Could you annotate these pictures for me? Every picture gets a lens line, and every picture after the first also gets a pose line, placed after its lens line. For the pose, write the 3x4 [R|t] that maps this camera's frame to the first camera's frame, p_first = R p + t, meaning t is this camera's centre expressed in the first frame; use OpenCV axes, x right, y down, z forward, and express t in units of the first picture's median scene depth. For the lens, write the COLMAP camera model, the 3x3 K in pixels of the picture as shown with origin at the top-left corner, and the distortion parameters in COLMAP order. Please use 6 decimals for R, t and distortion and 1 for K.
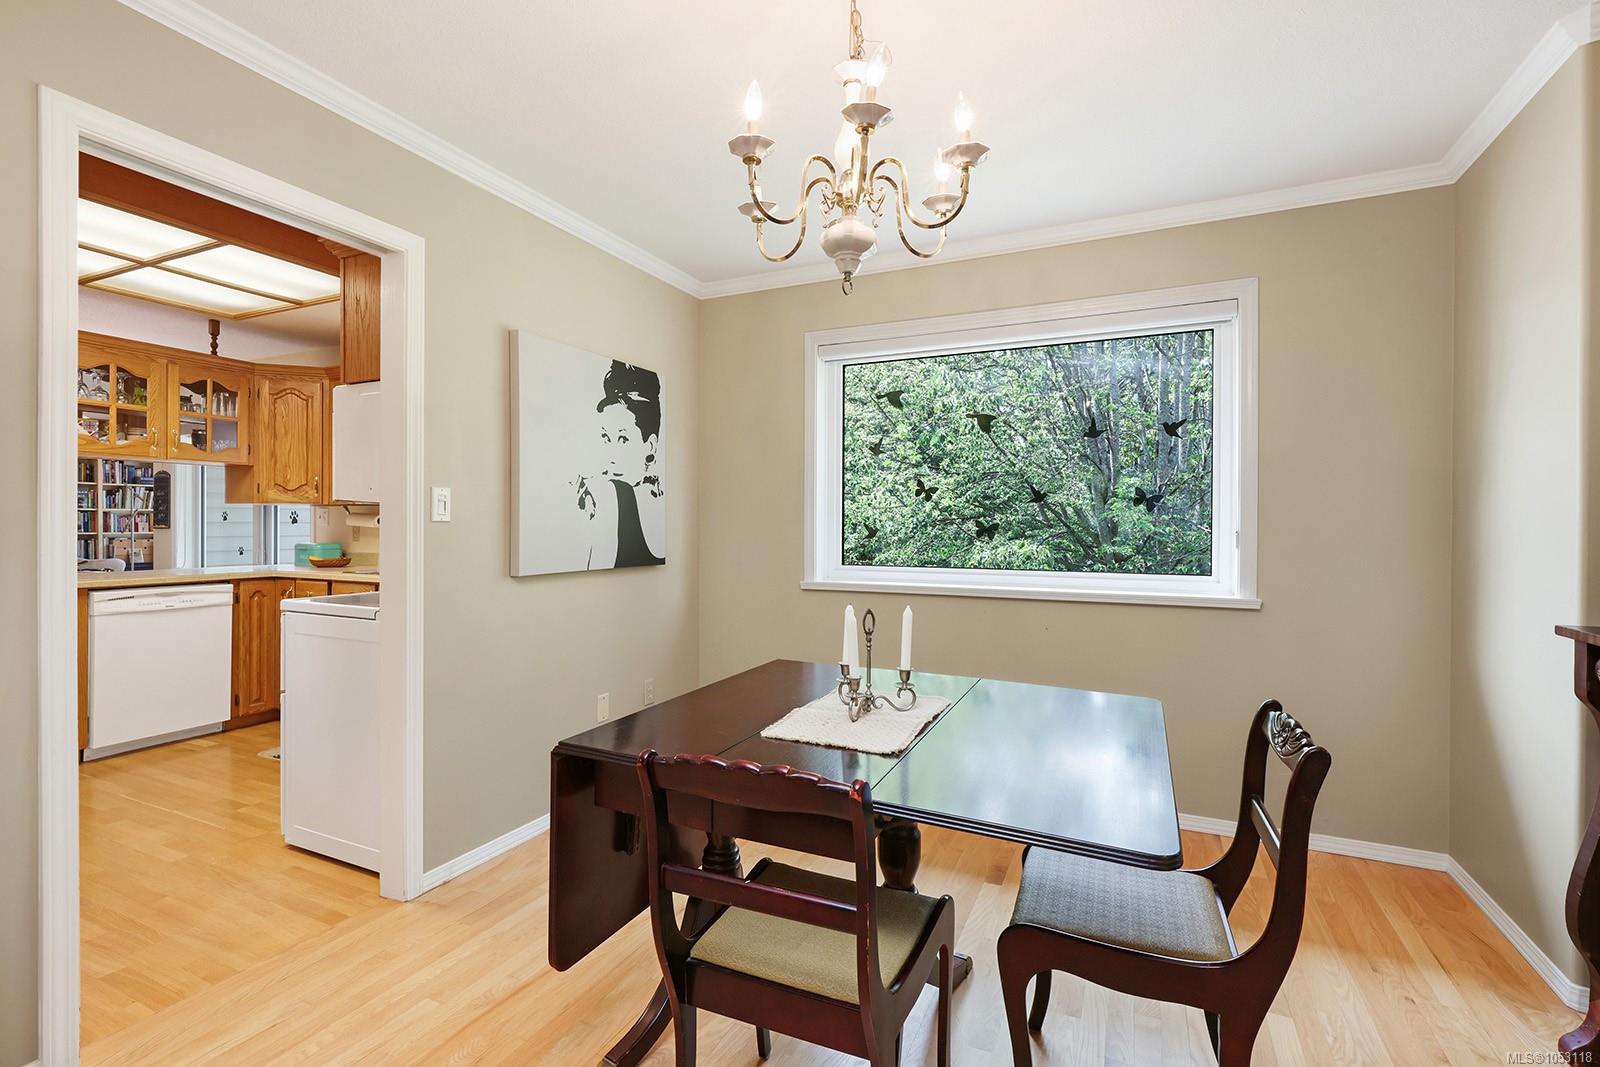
lens RADIAL K [[729.7, 0, 798.2], [0, 729.7, 528.4], [0, 0, 1]] dist [-0.001704, -0.000245]
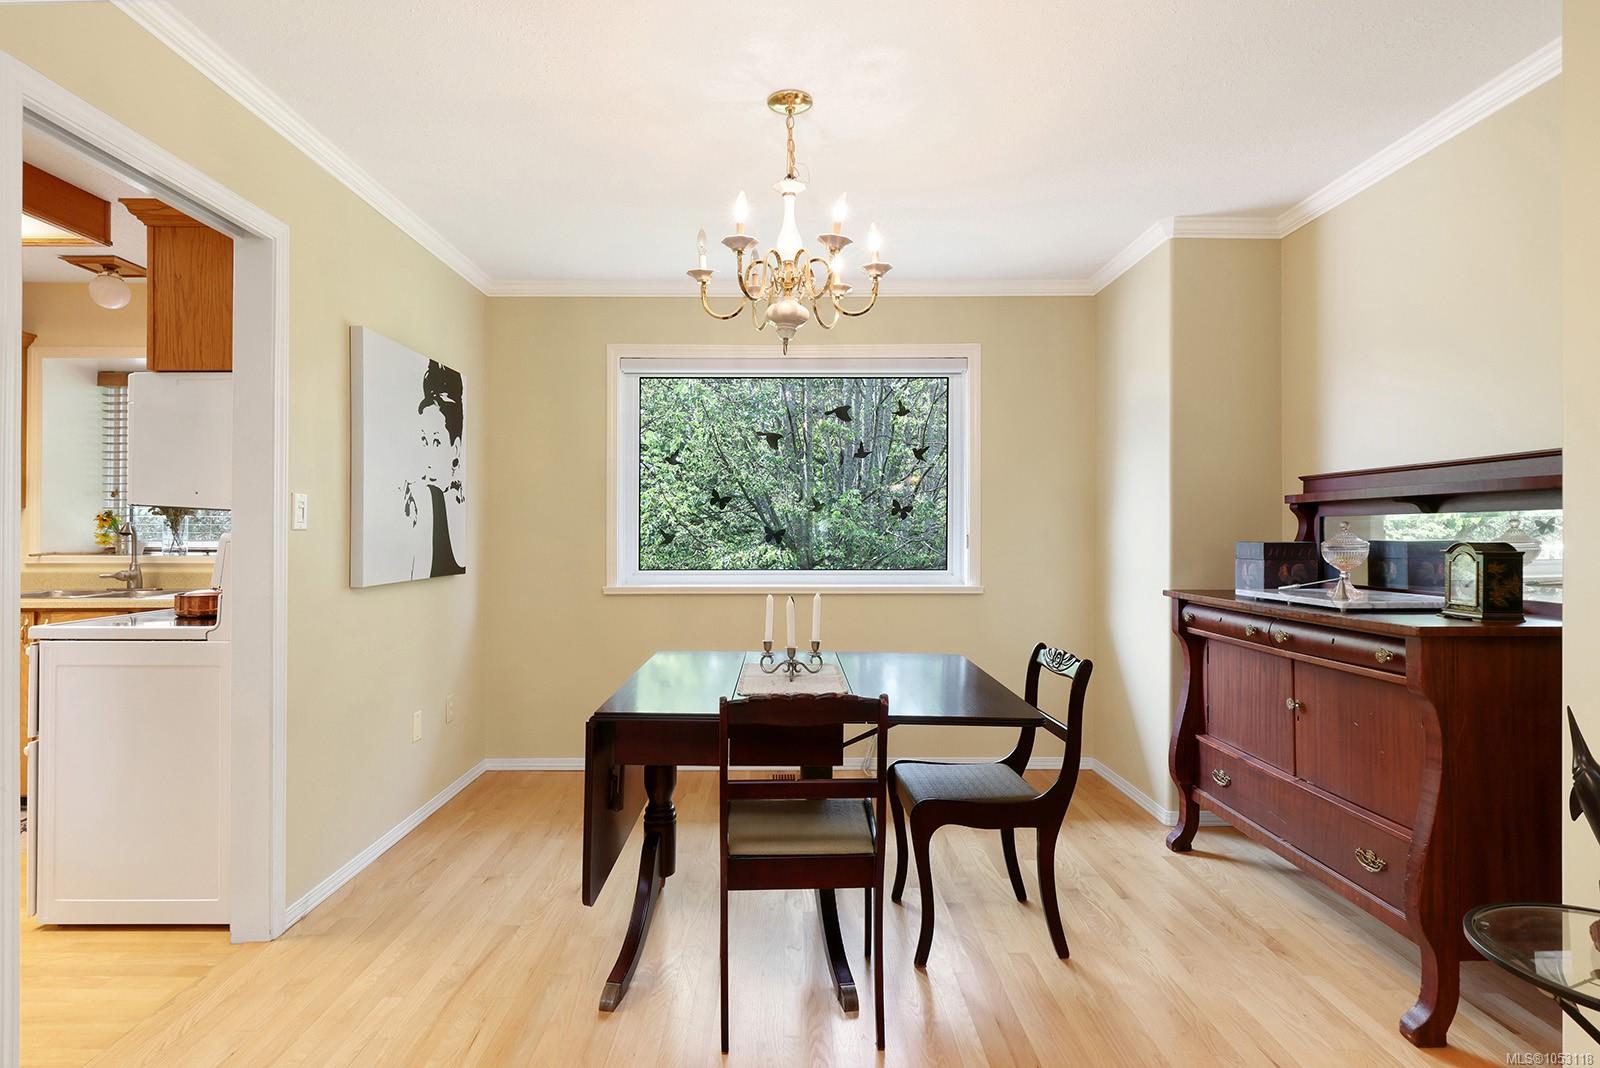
lens RADIAL K [[821.5, 0, 800.0], [0, 821.5, 534.0], [0, 0, 1]] dist [-0.001318, -0.001088]
pose [[0.895689, -0.005893, 0.444641, -0.329563], [0.006487, 0.999979, 0.000184, 0.000137], [-0.444633, 0.002719, 0.895709, -0.192210]]
